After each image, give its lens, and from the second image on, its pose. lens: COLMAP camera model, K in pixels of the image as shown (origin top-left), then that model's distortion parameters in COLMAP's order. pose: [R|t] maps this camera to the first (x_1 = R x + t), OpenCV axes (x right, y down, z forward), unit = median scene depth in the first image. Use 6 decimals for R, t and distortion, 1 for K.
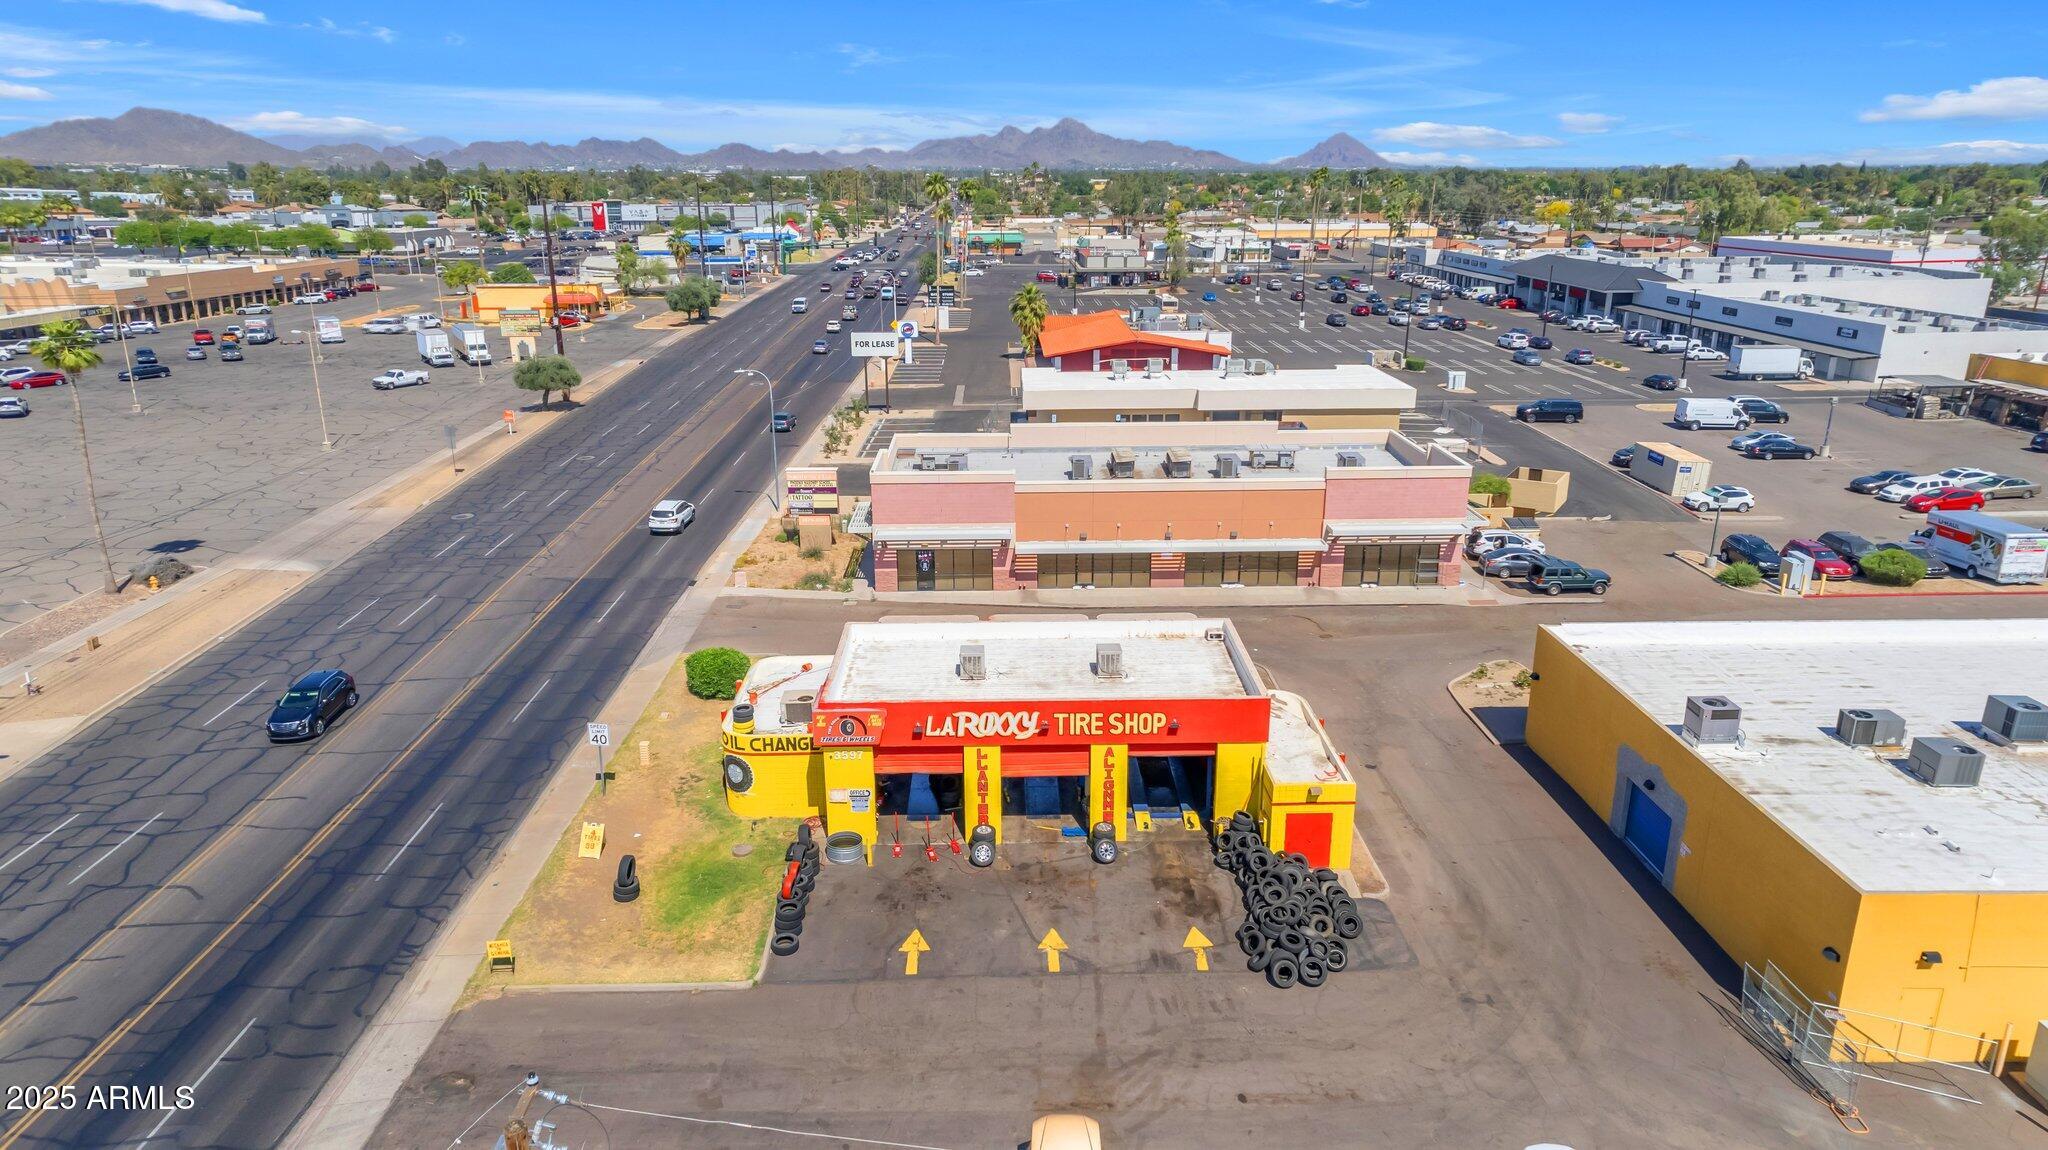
lens RADIAL K [[1292.5, 0, 1028.1], [0, 1292.5, 574.2], [0, 0, 1]] dist [0.004245, 0.023201]
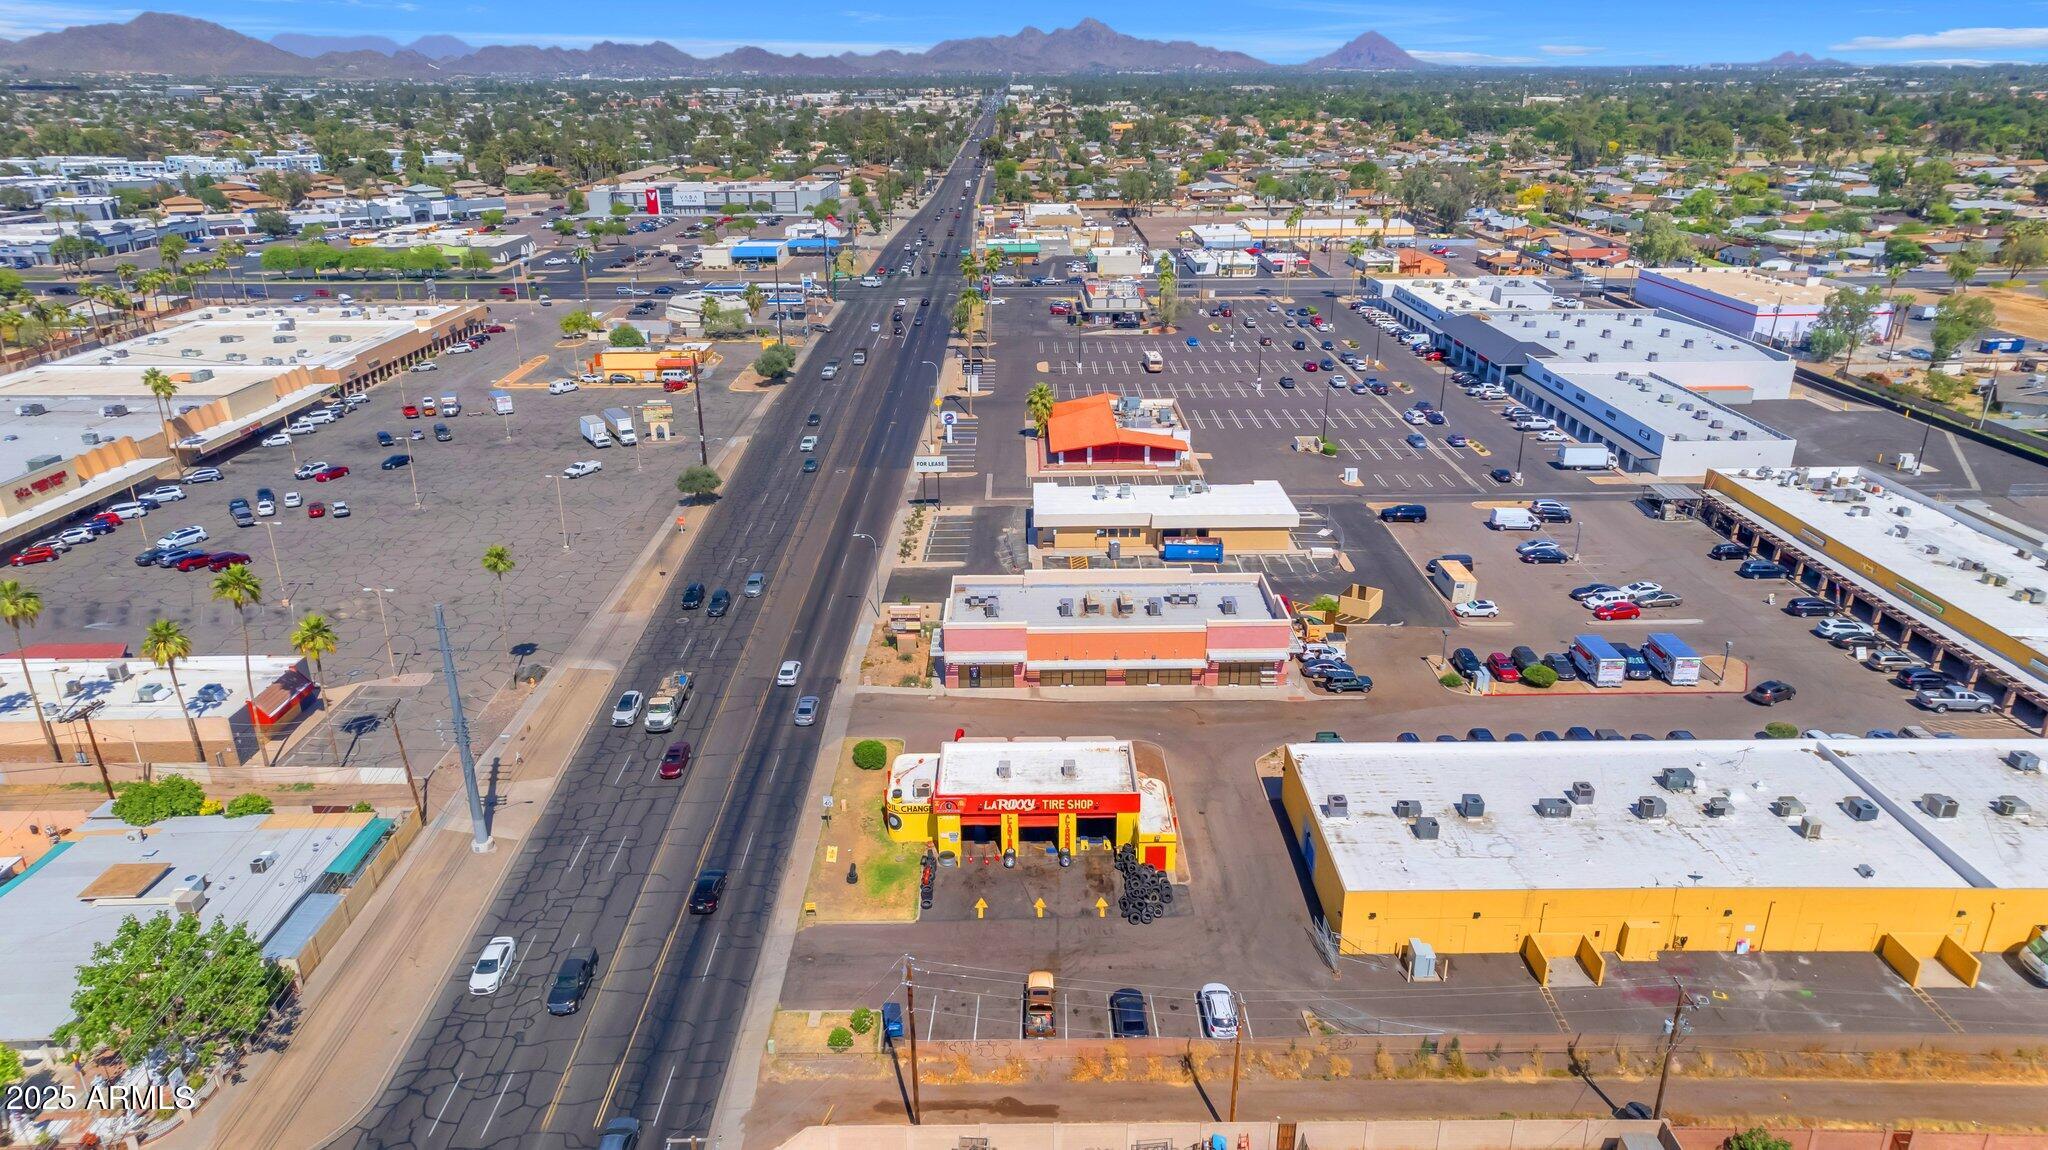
lens RADIAL K [[1292.5, 0, 1028.1], [0, 1292.5, 574.2], [0, 0, 1]] dist [0.004245, 0.023201]
pose [[0.999887, 0.002703, -0.014787, 0.025808], [-0.001668, 0.997575, 0.069575, -0.401054], [0.014940, -0.069543, 0.997467, -1.094955]]
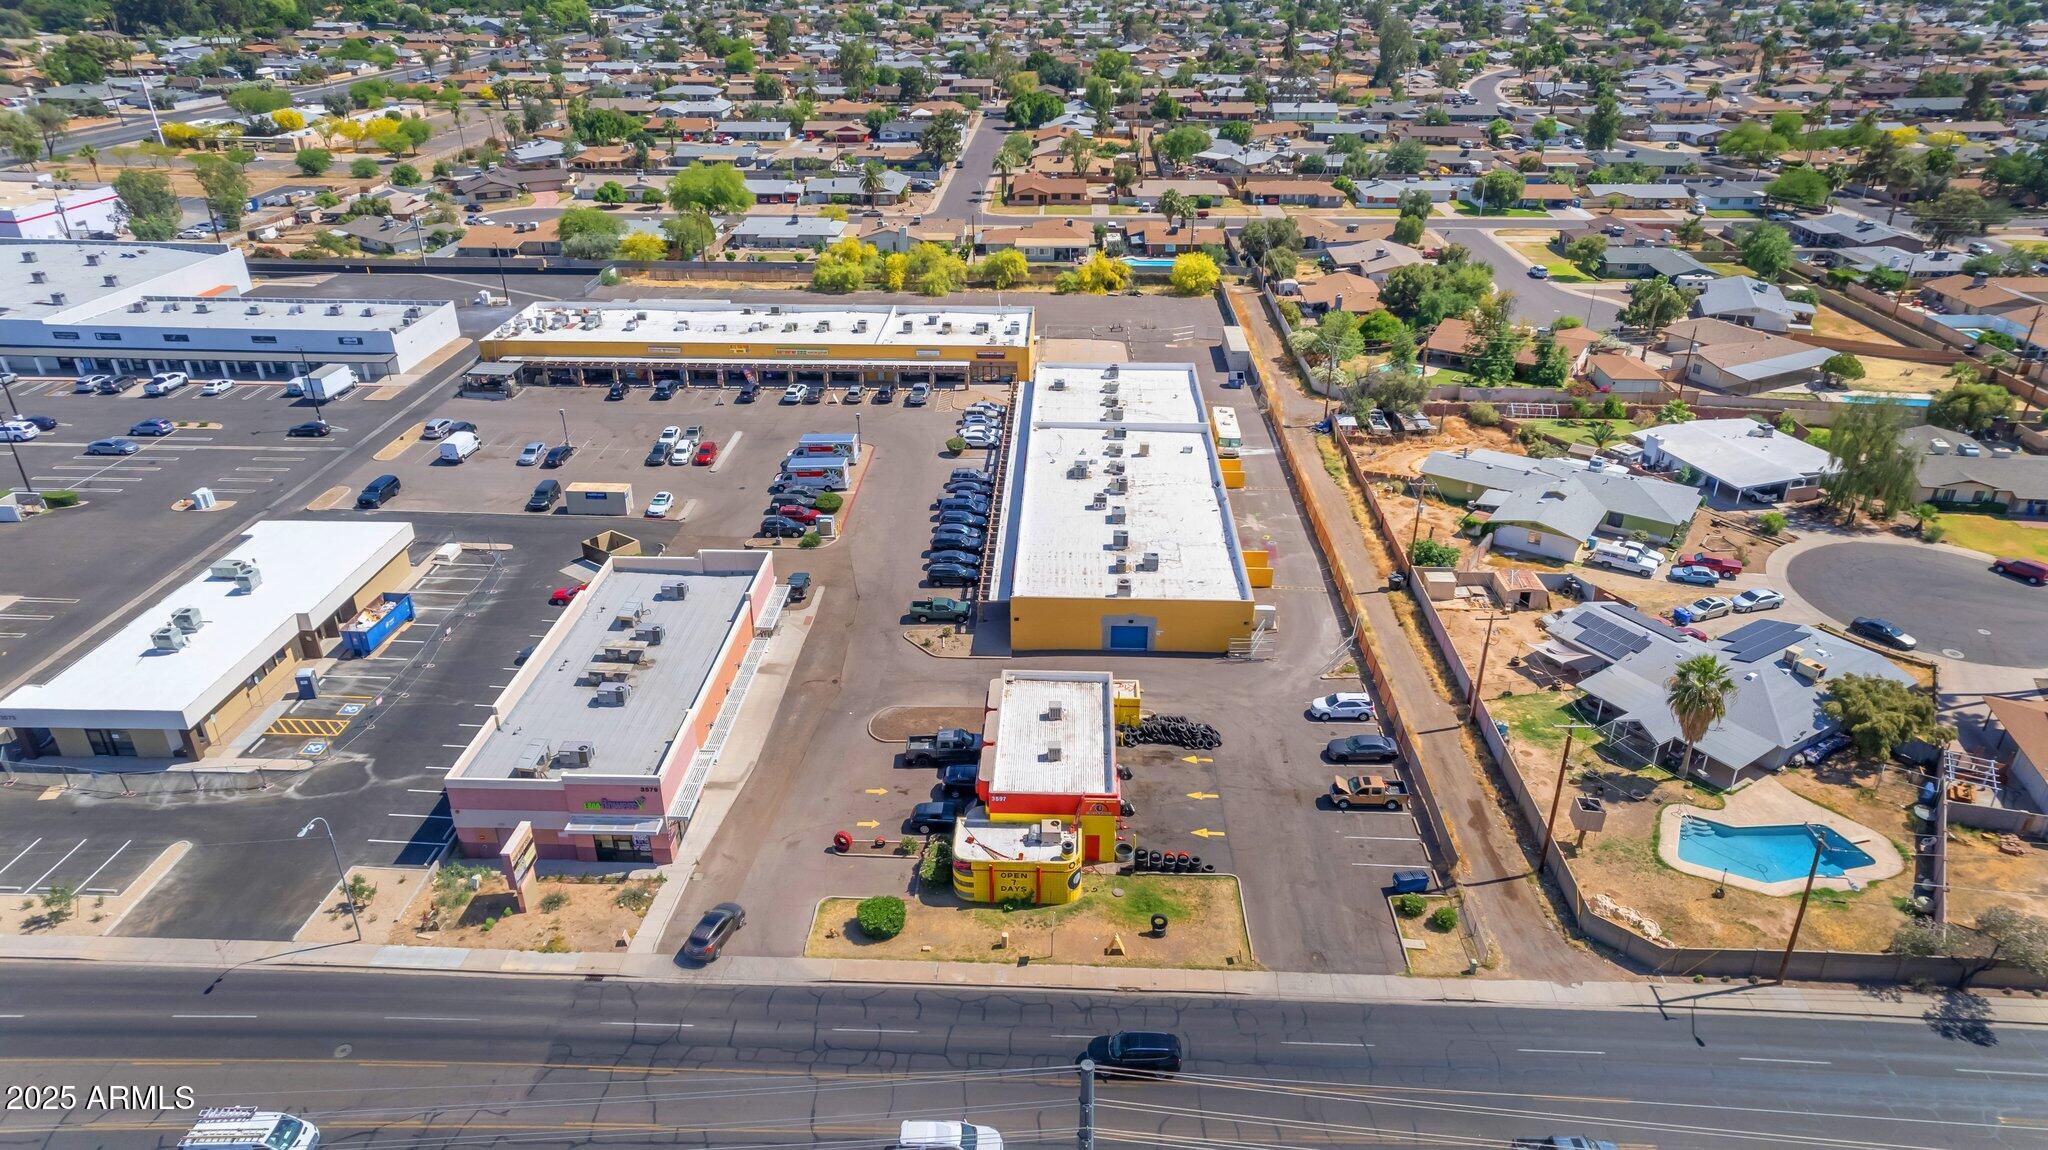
lens RADIAL K [[1292.5, 0, 1028.1], [0, 1292.5, 574.2], [0, 0, 1]] dist [0.004245, 0.023201]
pose [[0.060274, -0.444571, 0.893713, -1.592368], [0.297374, 0.862683, 0.409080, -0.921397], [-0.952857, 0.241110, 0.184202, 0.644705]]
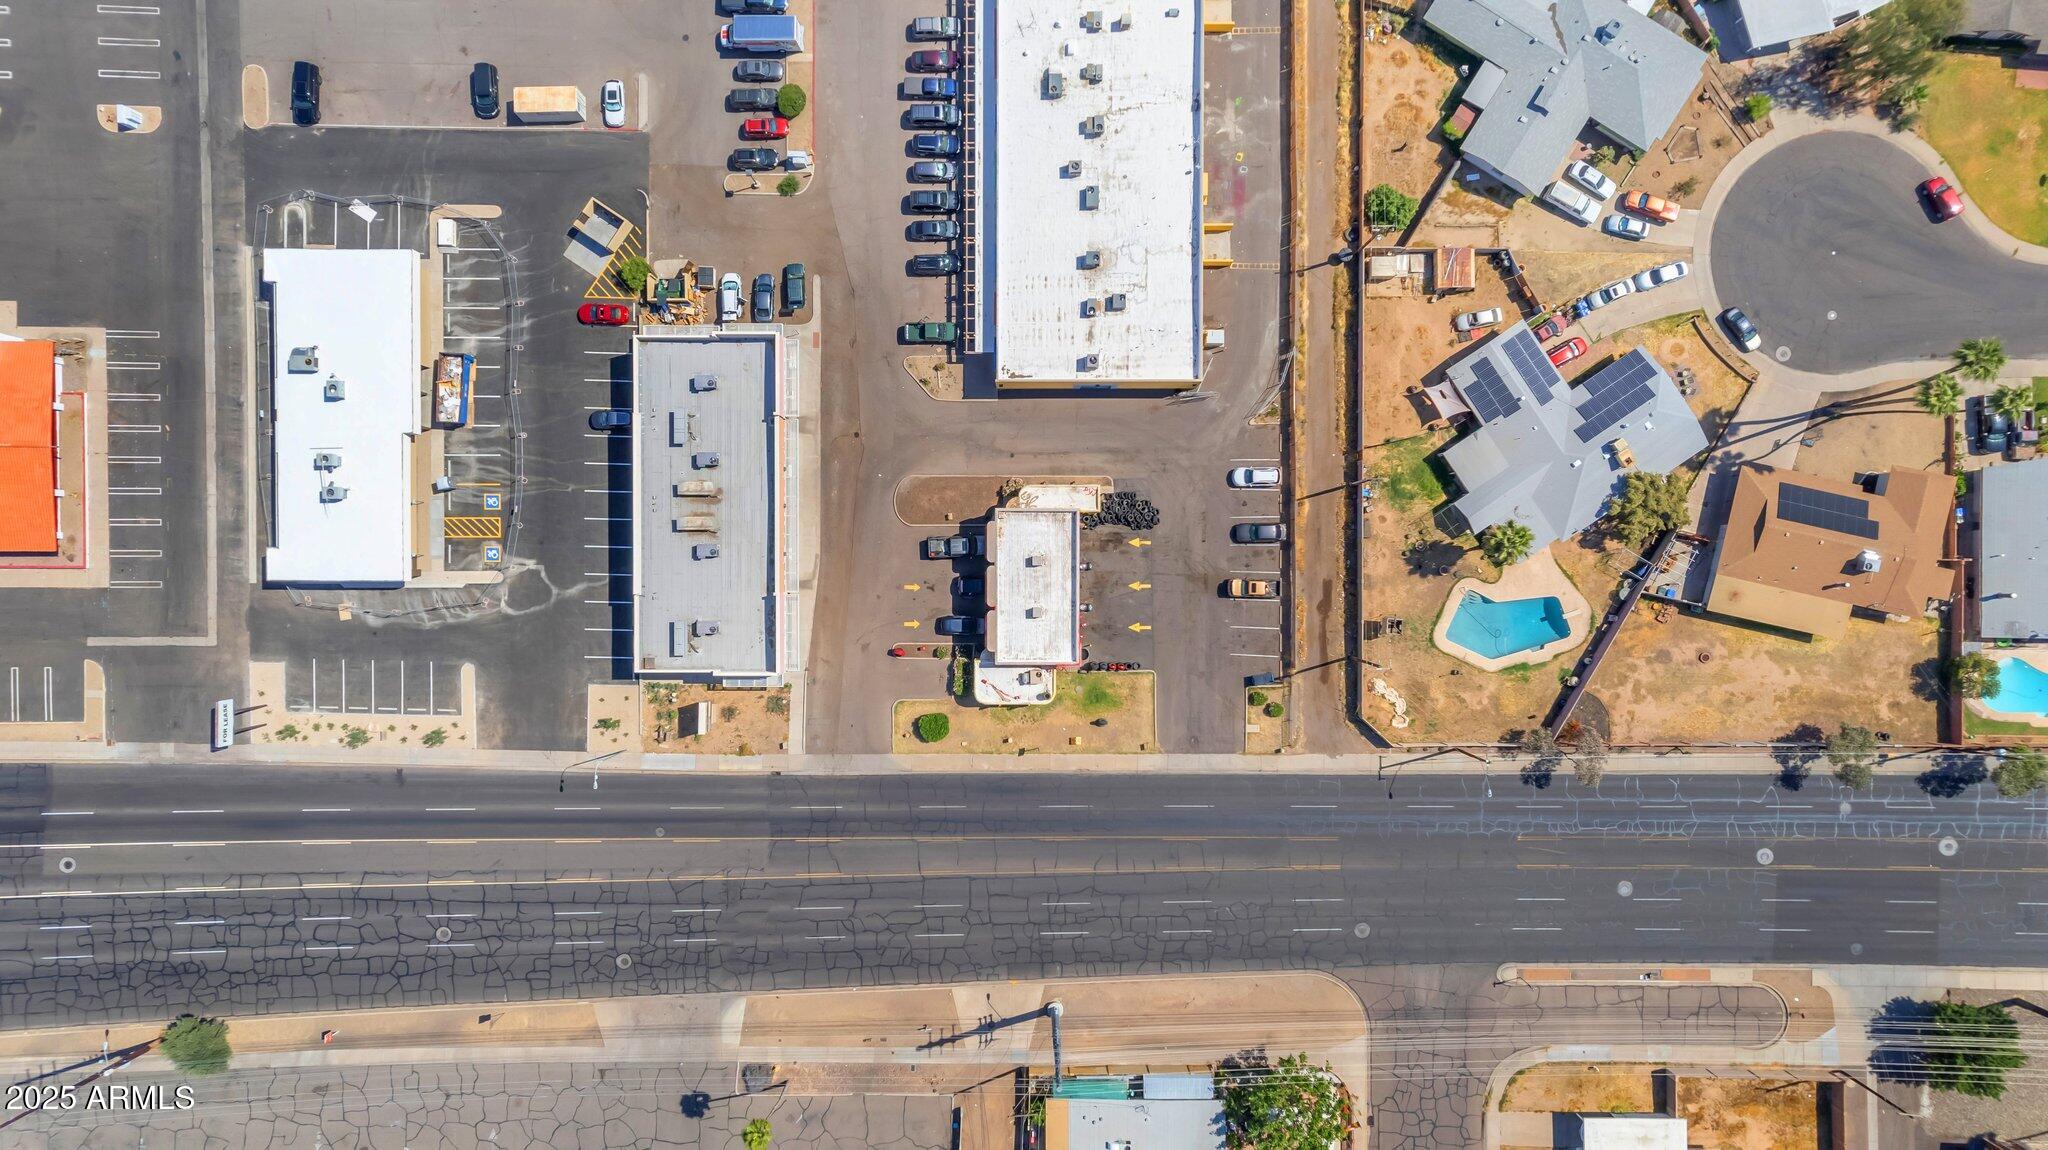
lens RADIAL K [[1292.5, 0, 1028.1], [0, 1292.5, 574.2], [0, 0, 1]] dist [0.004245, 0.023201]
pose [[0.022706, -0.999733, -0.004276, 0.048034], [0.299865, 0.002731, 0.953978, -2.496215], [-0.953711, -0.022943, 0.299847, 0.226803]]
